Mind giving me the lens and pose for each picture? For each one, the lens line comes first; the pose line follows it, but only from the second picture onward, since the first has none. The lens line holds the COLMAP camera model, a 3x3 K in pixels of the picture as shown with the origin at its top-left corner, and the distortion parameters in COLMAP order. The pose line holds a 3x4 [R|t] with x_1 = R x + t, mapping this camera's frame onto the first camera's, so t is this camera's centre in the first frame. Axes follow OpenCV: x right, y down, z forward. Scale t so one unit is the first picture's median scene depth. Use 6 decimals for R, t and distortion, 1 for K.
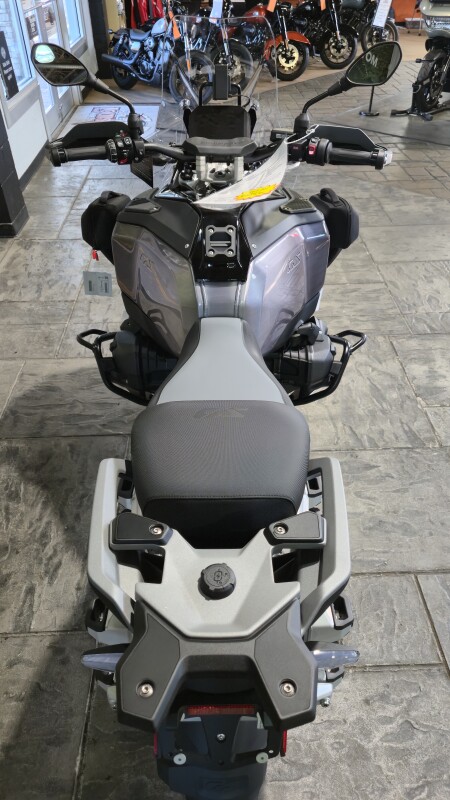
lens RADIAL K [[519.7, 0, 225.0], [0, 519.7, 400.0], [0, 0, 1]] dist [0.046379, -0.040139]
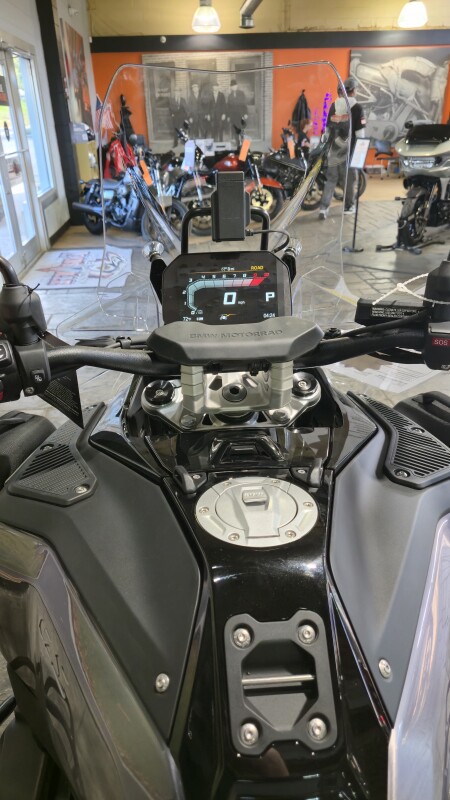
lens RADIAL K [[519.7, 0, 225.0], [0, 519.7, 400.0], [0, 0, 1]] dist [0.046379, -0.040139]
pose [[0.998194, -0.043722, 0.041188, -0.009113], [0.051756, 0.974050, -0.220335, -0.082154], [-0.030486, 0.222069, 0.974554, 0.143463]]
